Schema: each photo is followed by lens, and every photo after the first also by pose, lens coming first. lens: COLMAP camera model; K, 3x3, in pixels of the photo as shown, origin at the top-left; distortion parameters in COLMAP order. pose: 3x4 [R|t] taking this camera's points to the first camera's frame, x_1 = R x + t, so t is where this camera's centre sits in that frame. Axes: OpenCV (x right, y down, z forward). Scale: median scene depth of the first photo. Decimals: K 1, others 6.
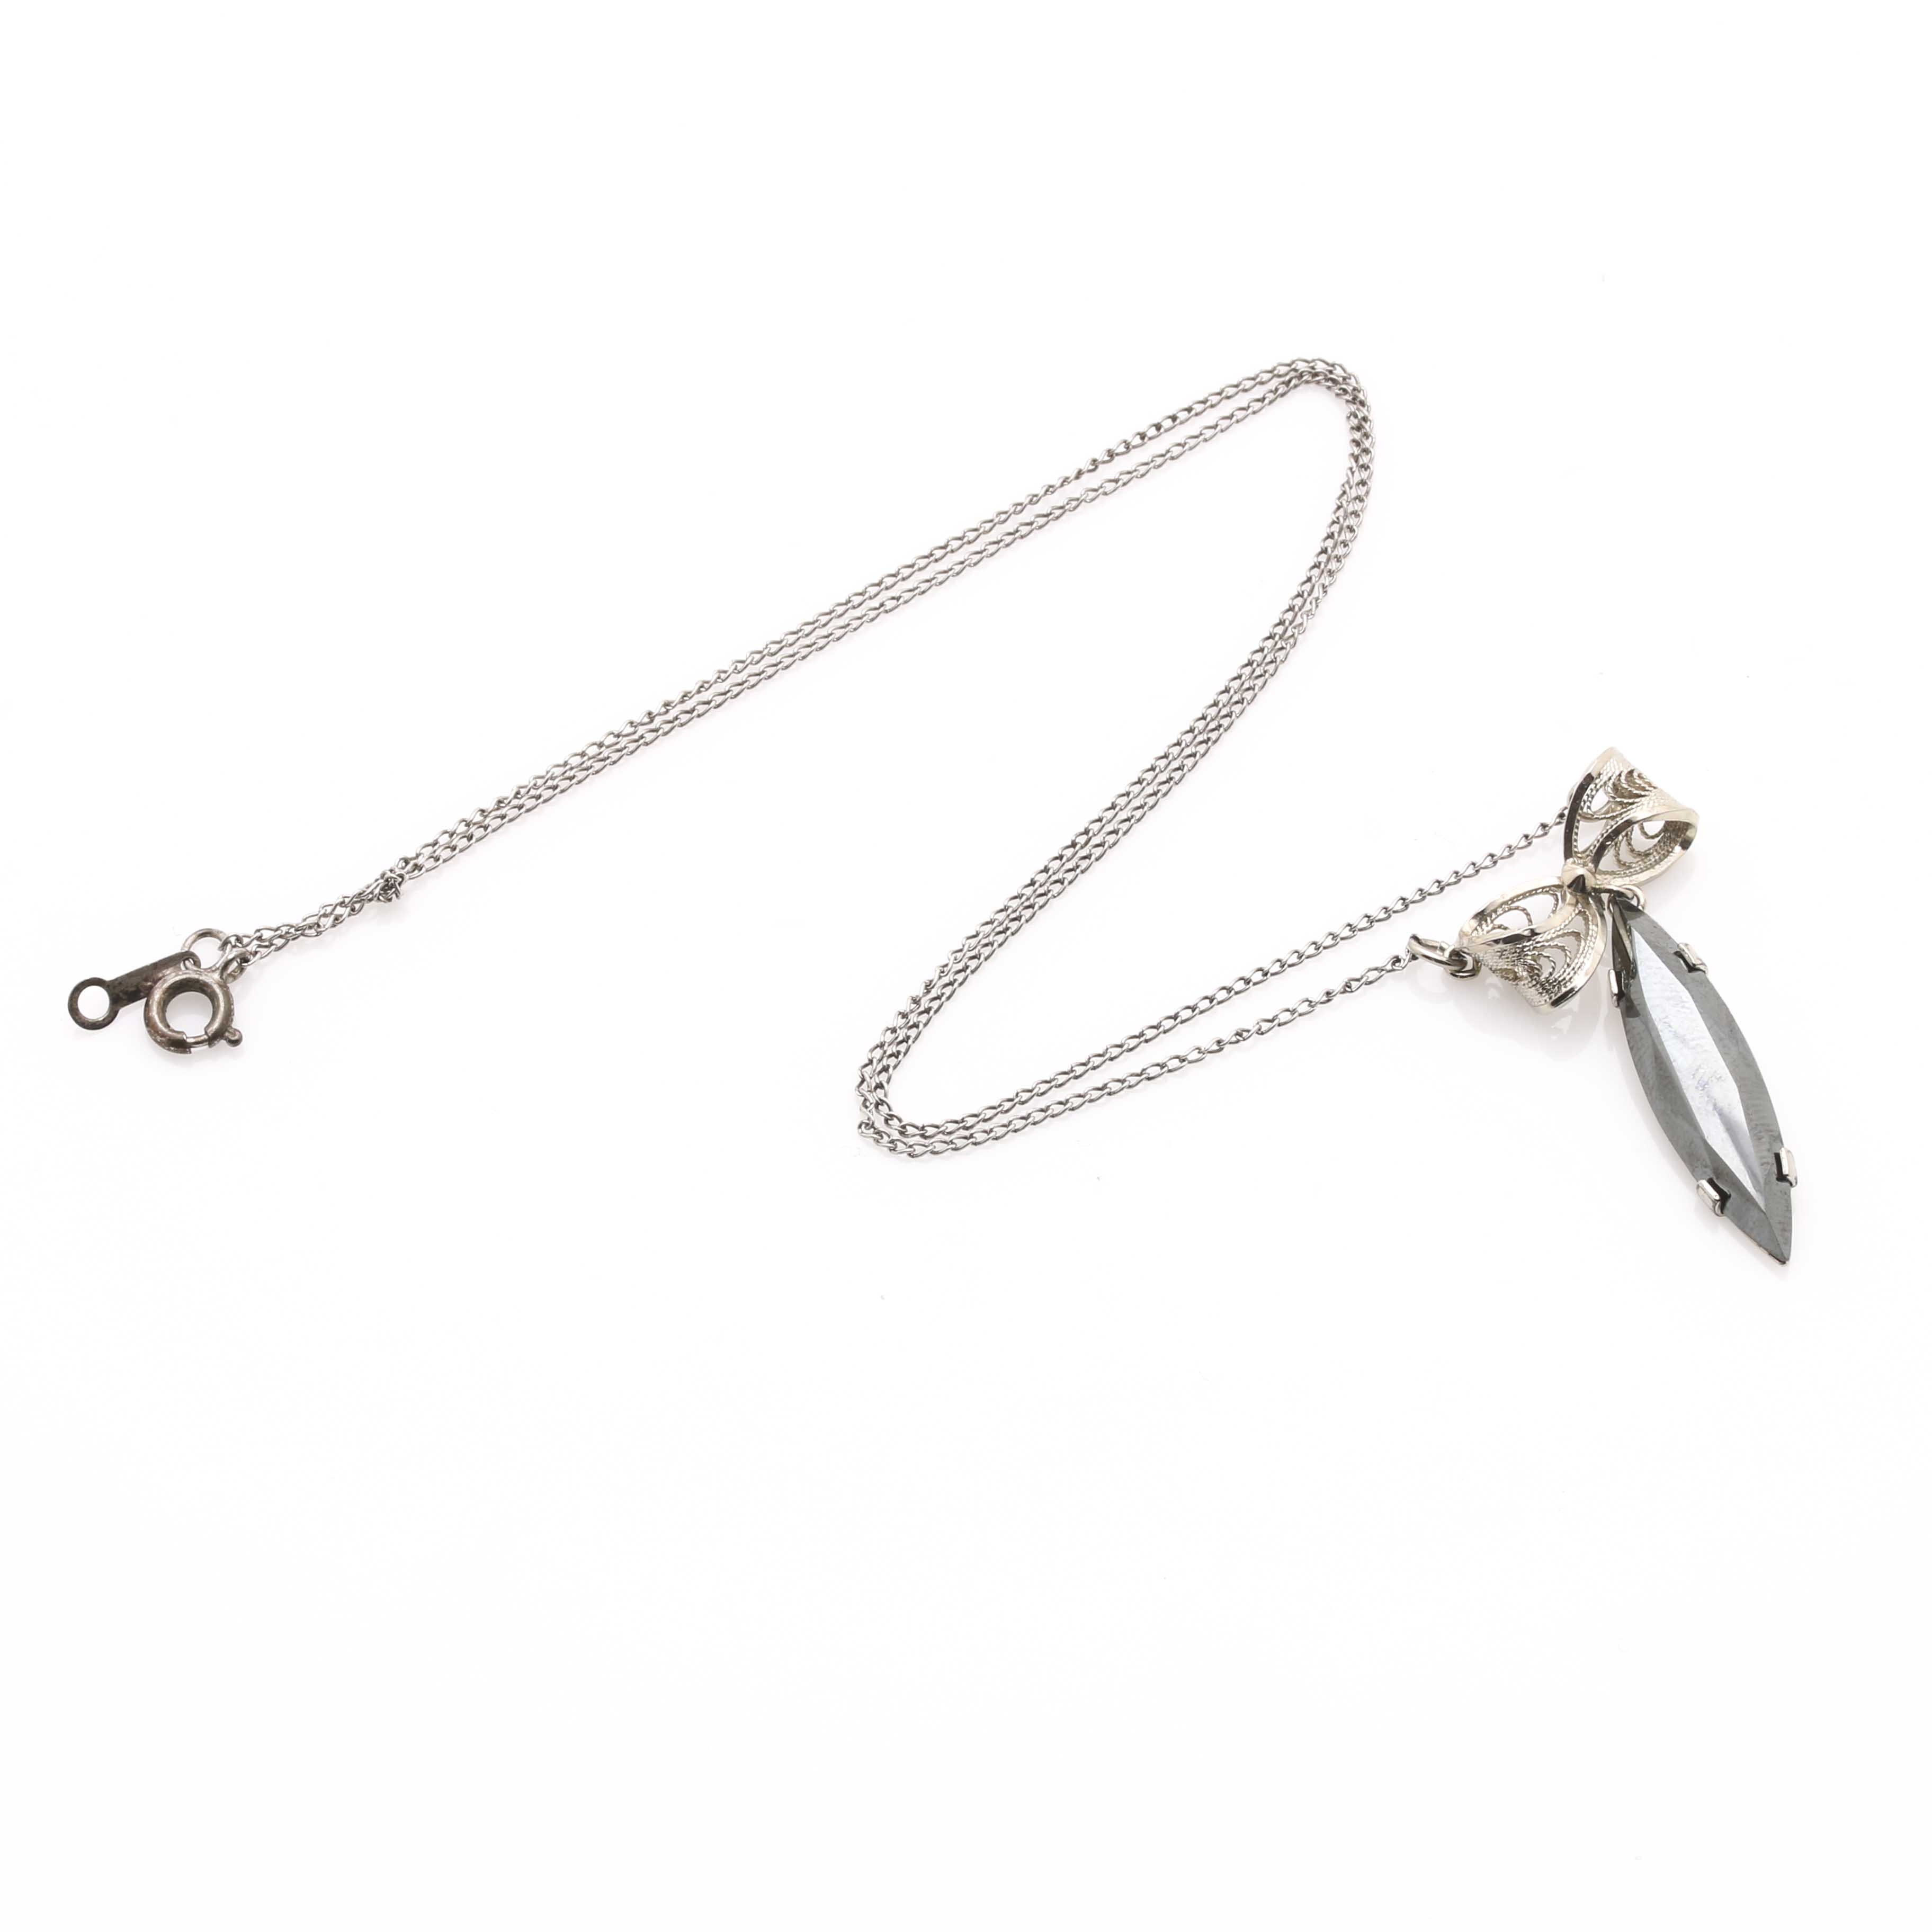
lens RADIAL K [[7425.8, 0, 966.0], [0, 7425.8, 966.0], [0, 0, 1]] dist [0.006380, -1.947489]
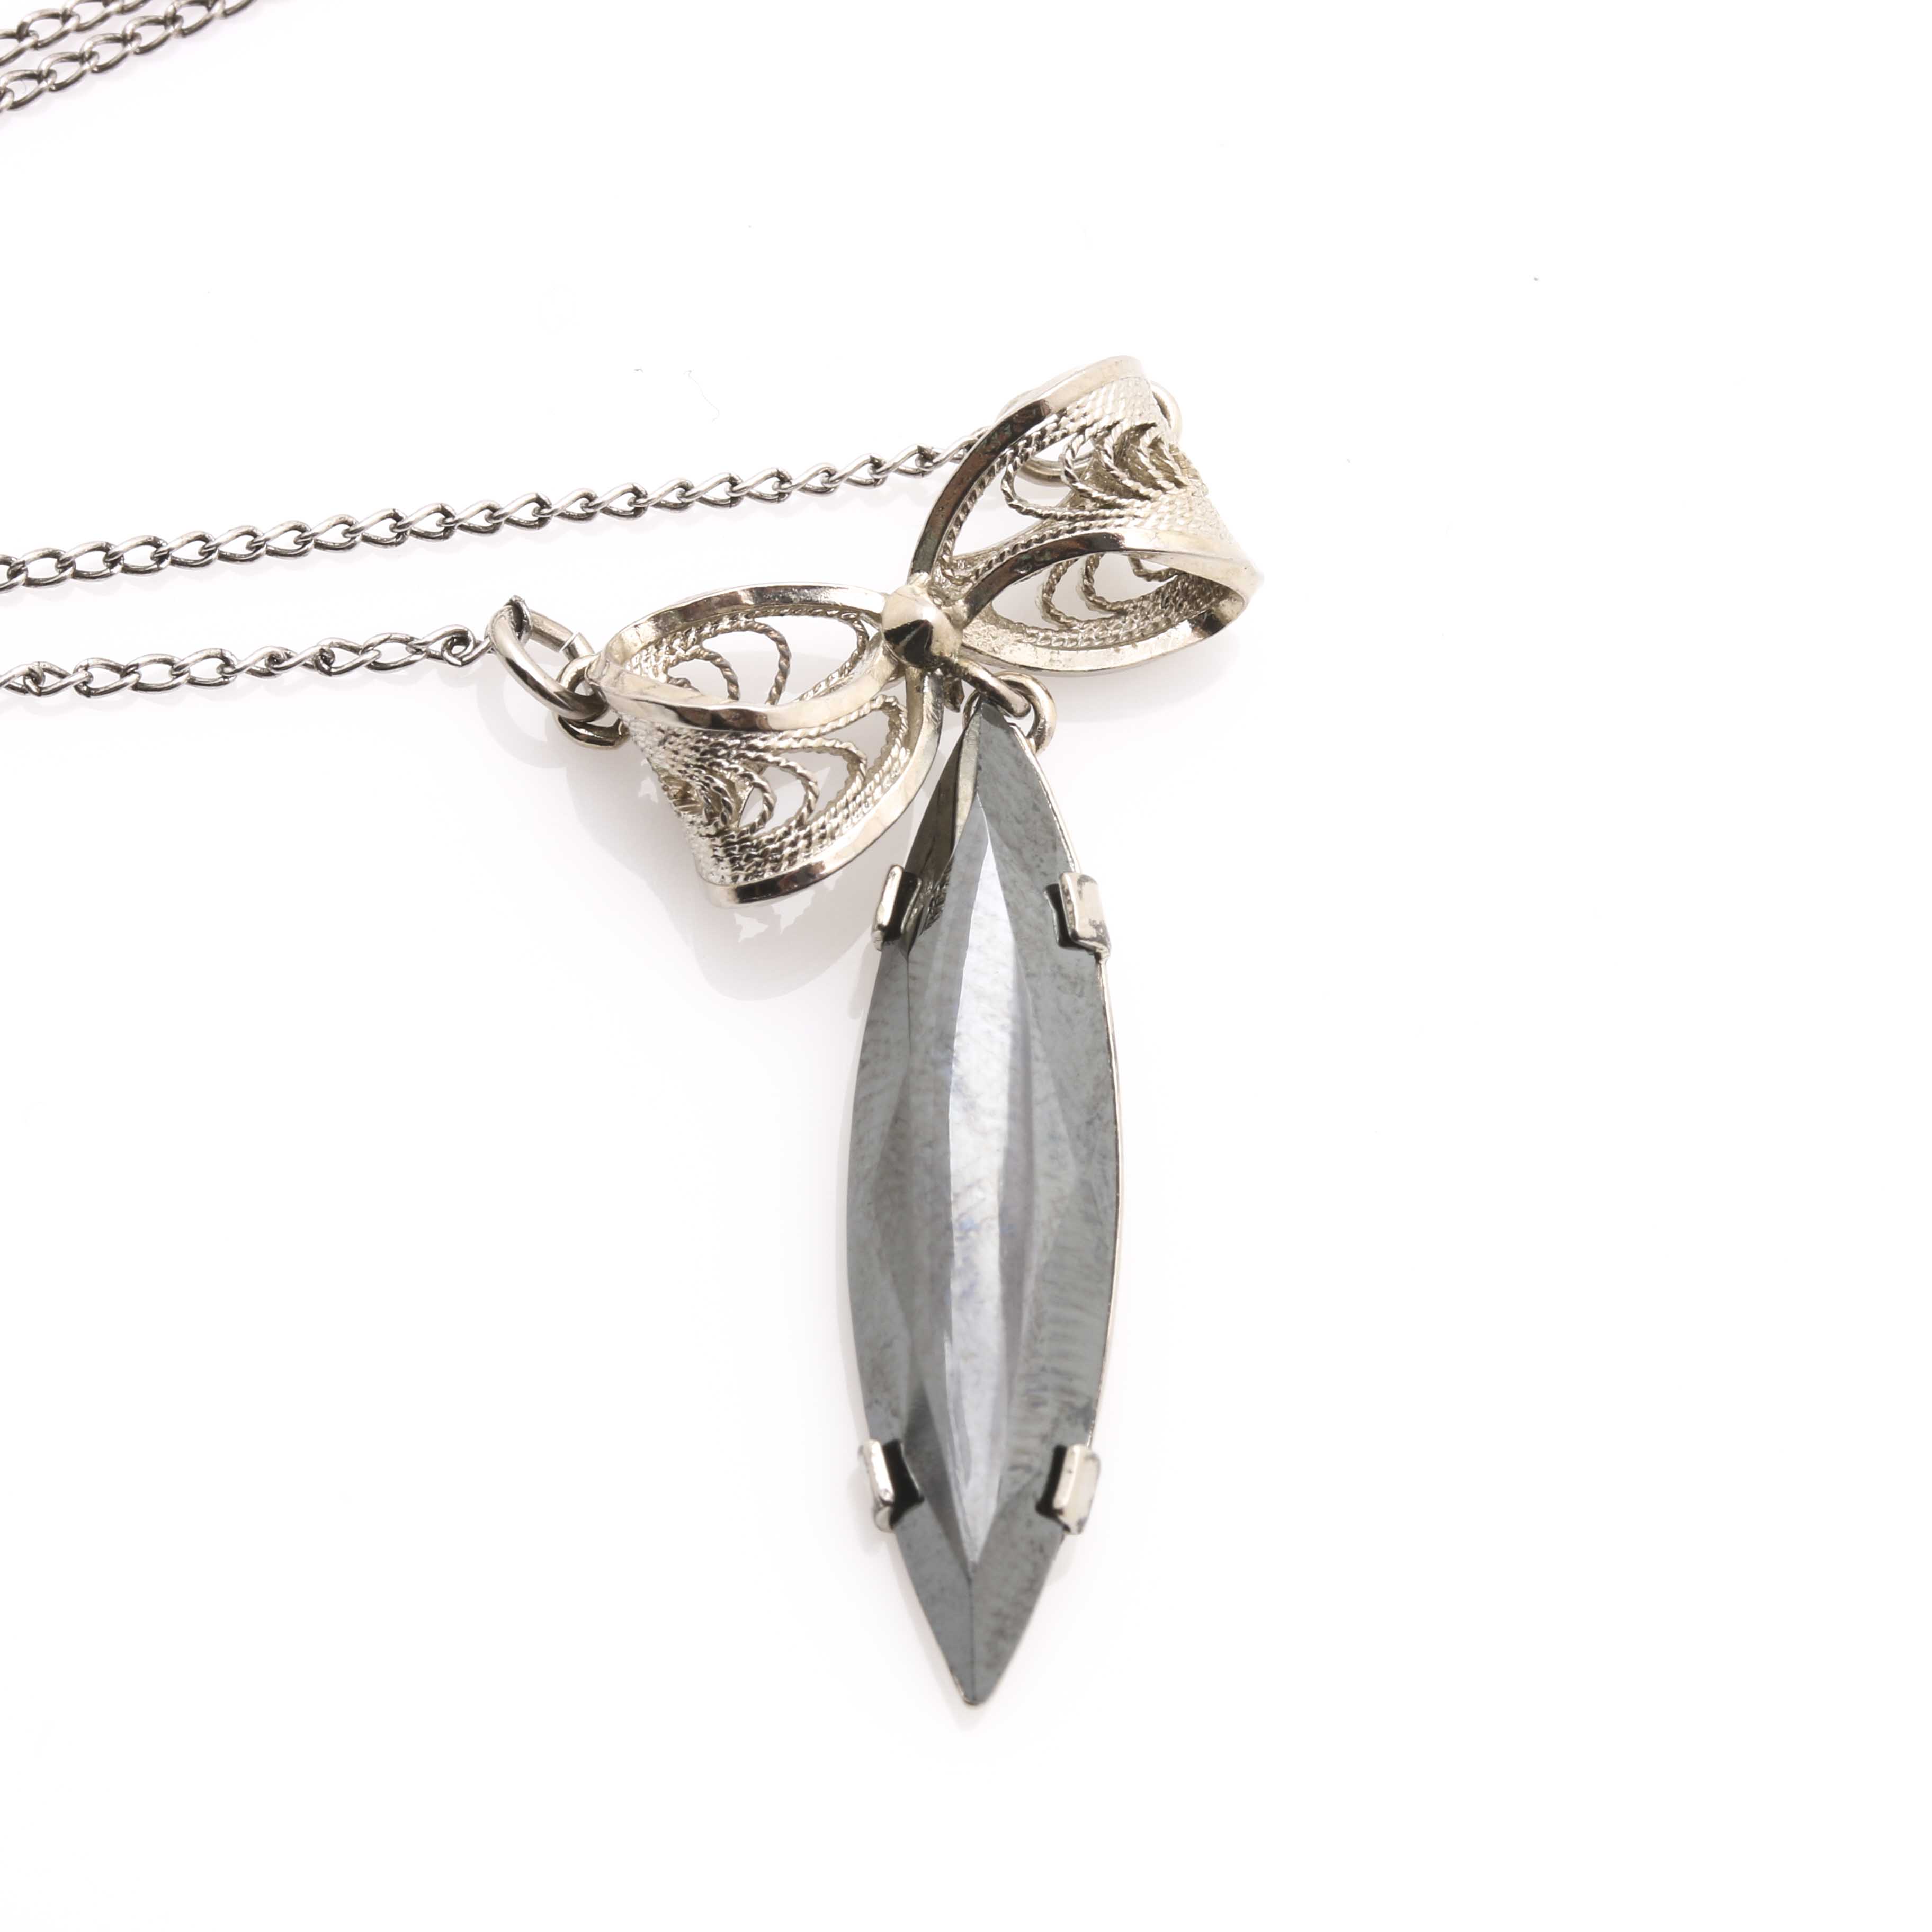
lens RADIAL K [[7425.8, 0, 966.0], [0, 7425.8, 966.0], [0, 0, 1]] dist [0.006380, -1.947489]
pose [[0.928178, 0.371309, -0.024821, 0.102466], [-0.354371, 0.902260, 0.245659, -0.098712], [0.113610, -0.219219, 0.969039, 0.587716]]
